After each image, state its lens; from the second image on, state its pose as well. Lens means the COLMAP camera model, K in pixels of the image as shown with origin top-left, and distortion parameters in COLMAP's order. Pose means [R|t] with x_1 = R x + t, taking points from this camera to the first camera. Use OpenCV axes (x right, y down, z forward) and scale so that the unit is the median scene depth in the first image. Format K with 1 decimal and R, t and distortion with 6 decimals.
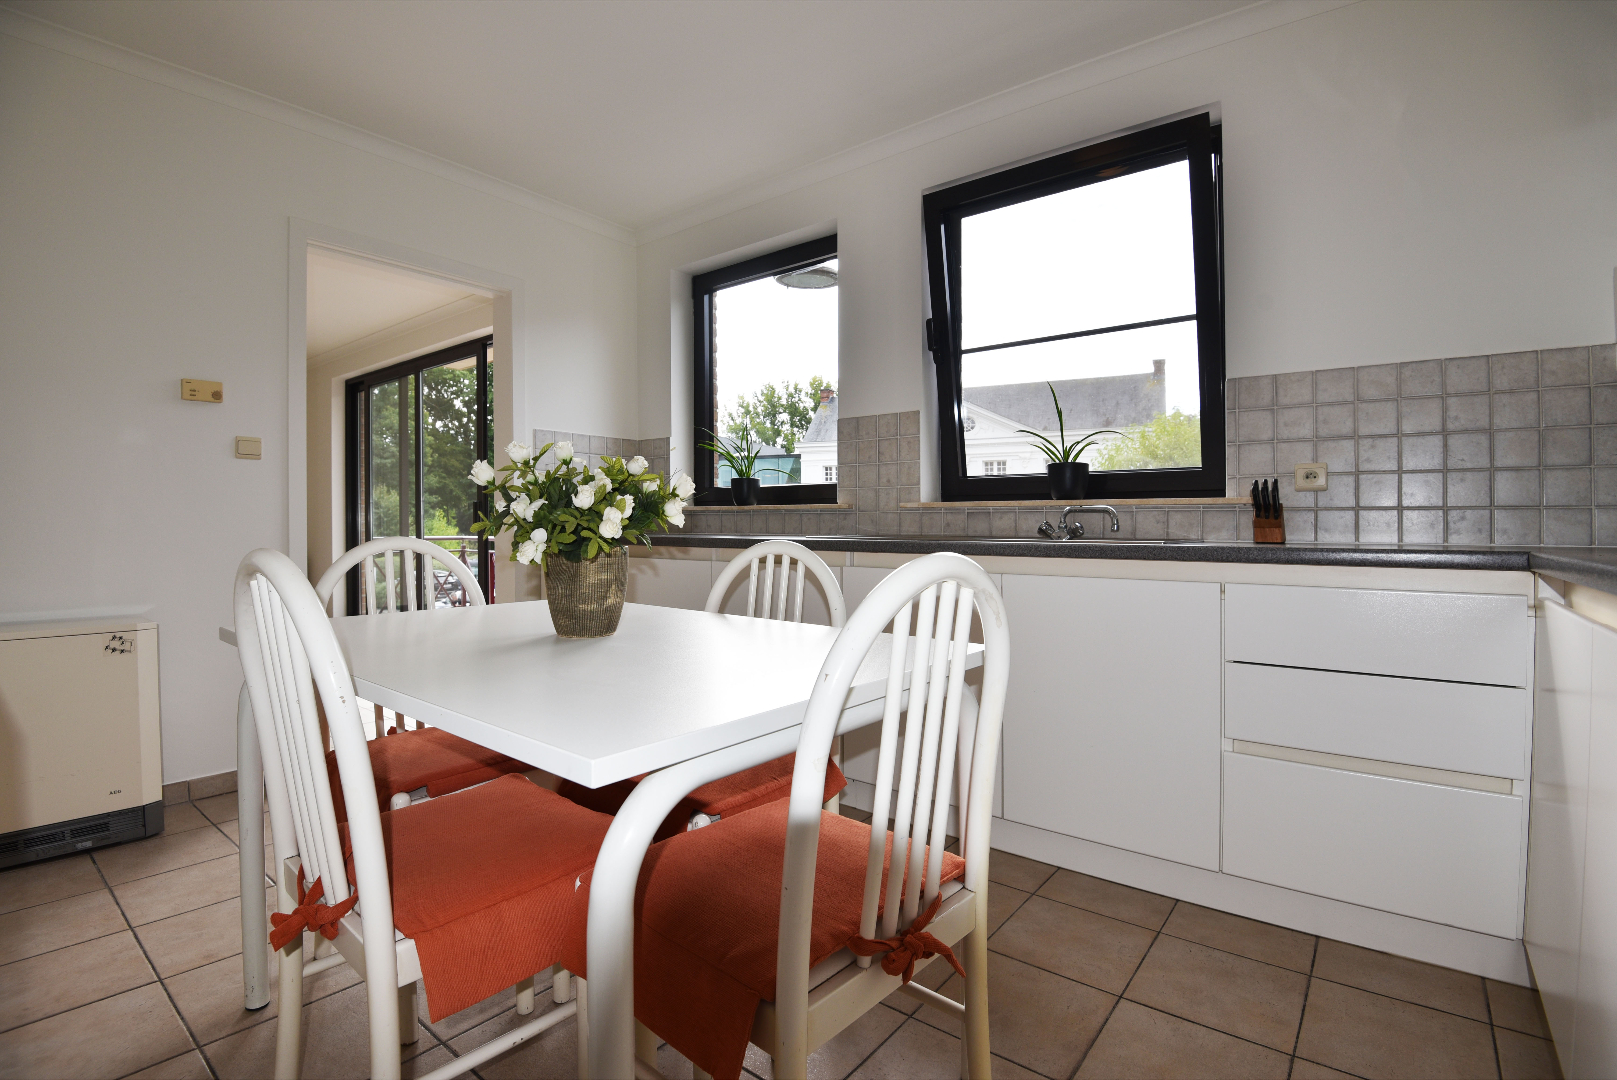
lens RADIAL K [[758.5, 0, 805.3], [0, 758.5, 539.9], [0, 0, 1]] dist [-0.020260, -0.000463]
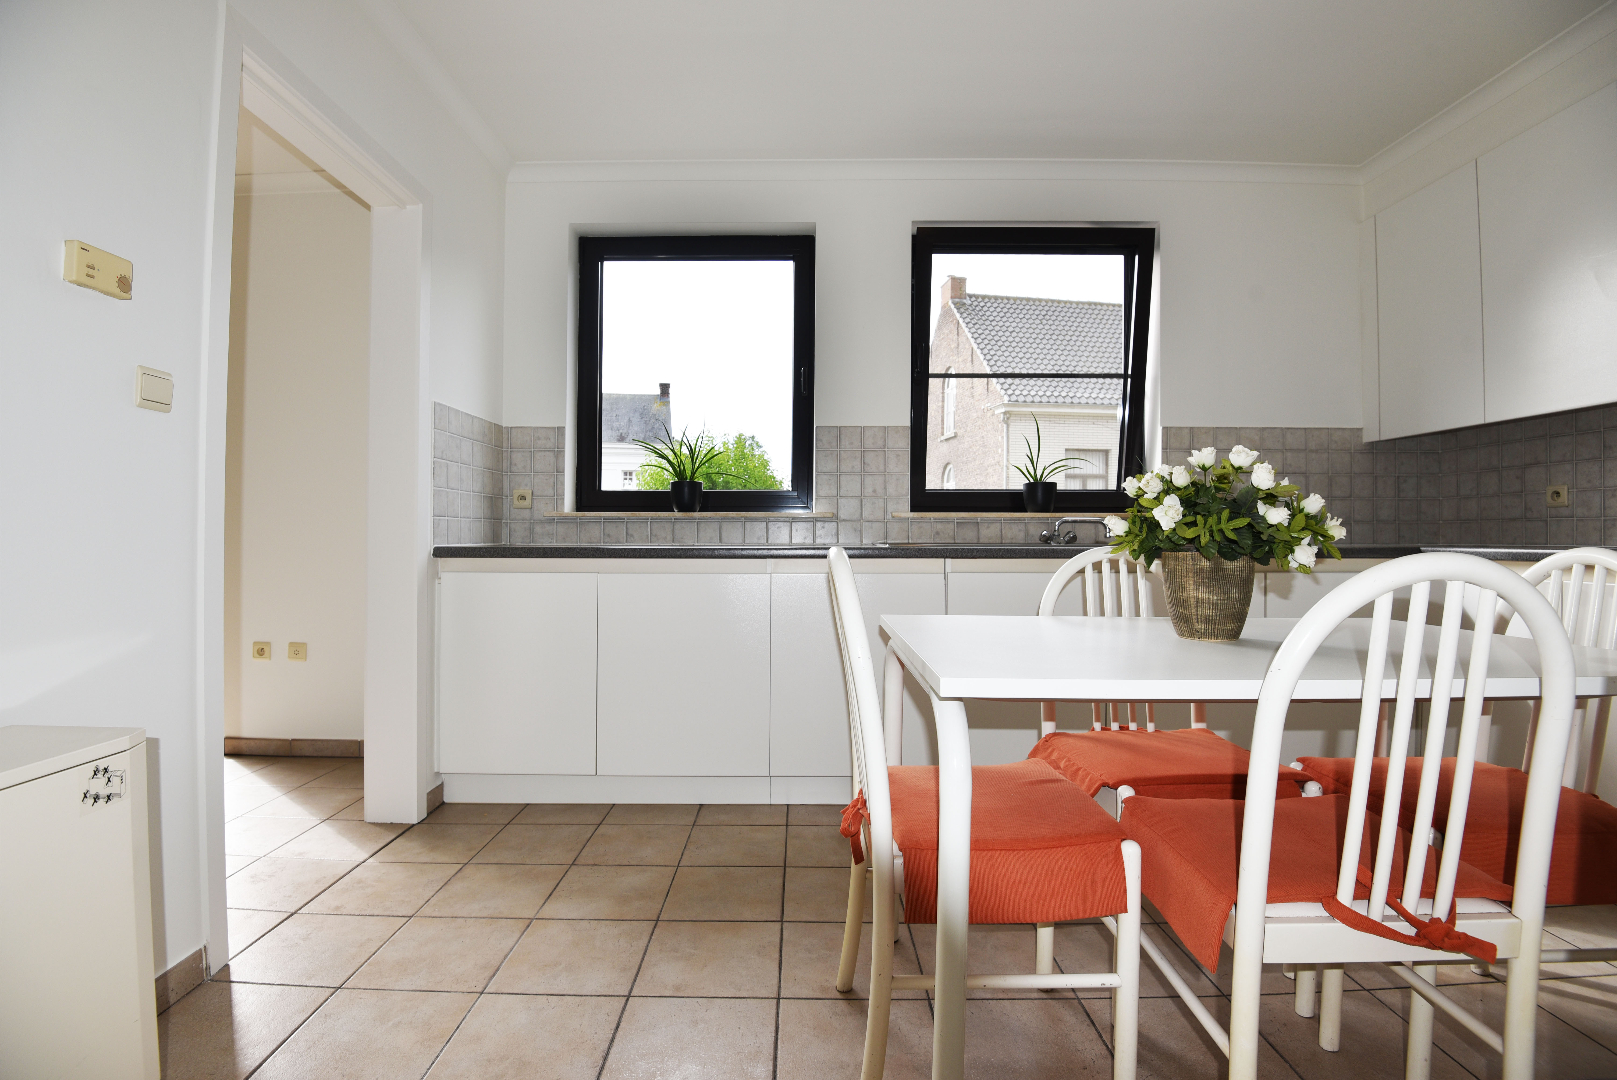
lens RADIAL K [[758.5, 0, 798.5], [0, 758.5, 533.9], [0, 0, 1]] dist [-0.020260, -0.000463]
pose [[0.793840, 0.000707, 0.608126, -0.688521], [0.012346, 0.999774, -0.017279, -0.003595], [-0.608001, 0.021225, 0.793652, 0.286583]]
